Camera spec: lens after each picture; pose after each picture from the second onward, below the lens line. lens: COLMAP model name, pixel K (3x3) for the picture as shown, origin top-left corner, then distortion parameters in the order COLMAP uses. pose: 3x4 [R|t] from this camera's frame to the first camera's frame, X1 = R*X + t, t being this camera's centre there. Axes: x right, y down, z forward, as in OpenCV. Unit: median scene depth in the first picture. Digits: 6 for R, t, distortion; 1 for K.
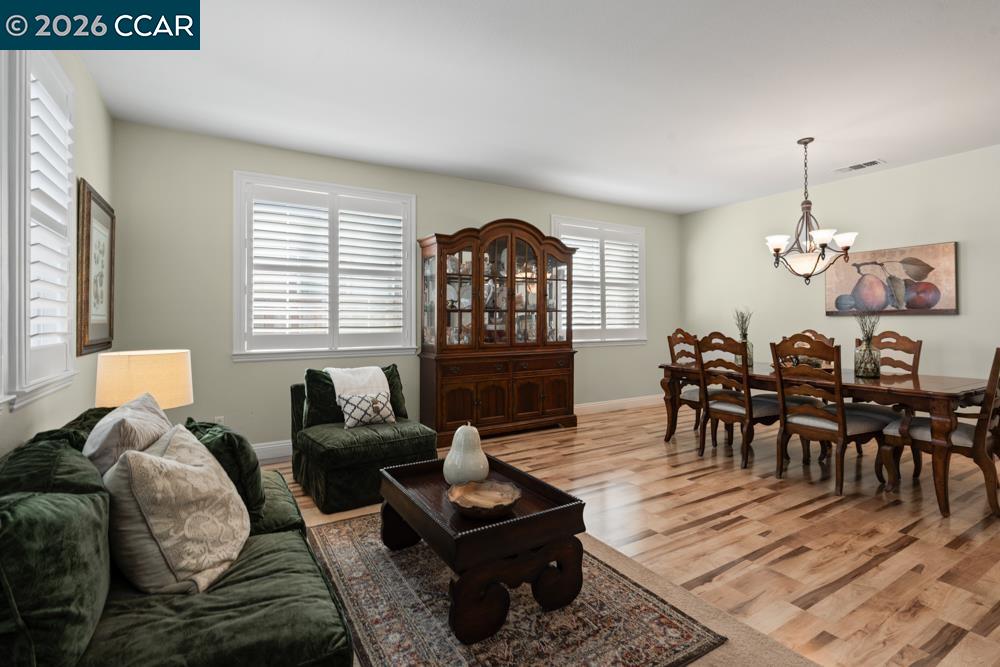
lens RADIAL K [[455.5, 0, 501.1], [0, 455.5, 330.2], [0, 0, 1]] dist [-0.002928, -0.000482]
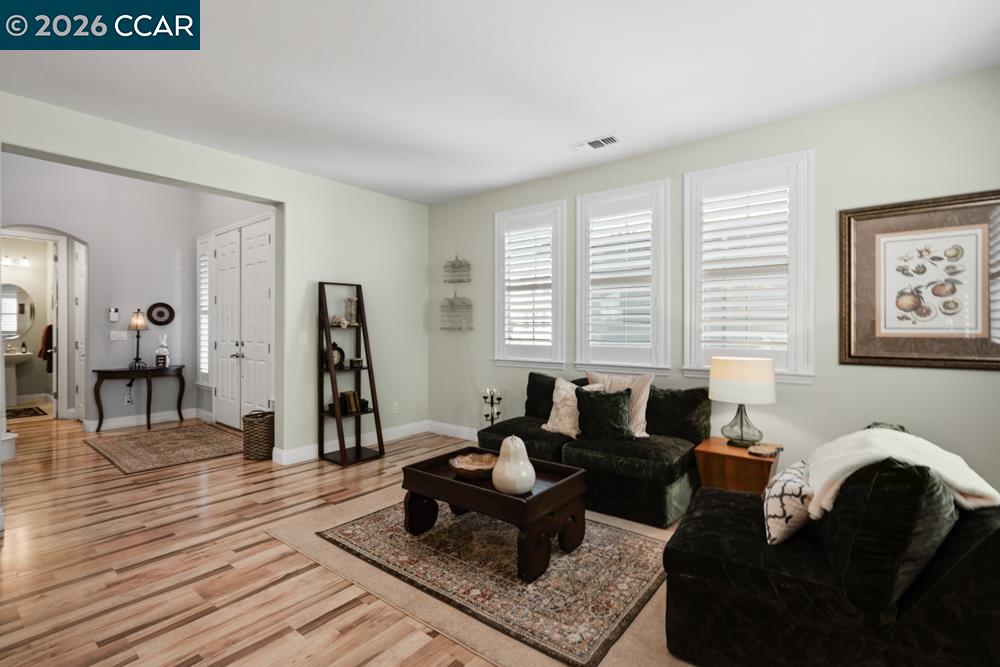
lens RADIAL K [[455.5, 0, 501.1], [0, 455.5, 330.2], [0, 0, 1]] dist [-0.002928, -0.000482]
pose [[-0.933601, -0.001980, -0.358310, 0.114824], [-0.004988, 0.999960, 0.007470, -0.016544], [0.358280, 0.008761, -0.933573, 0.686083]]
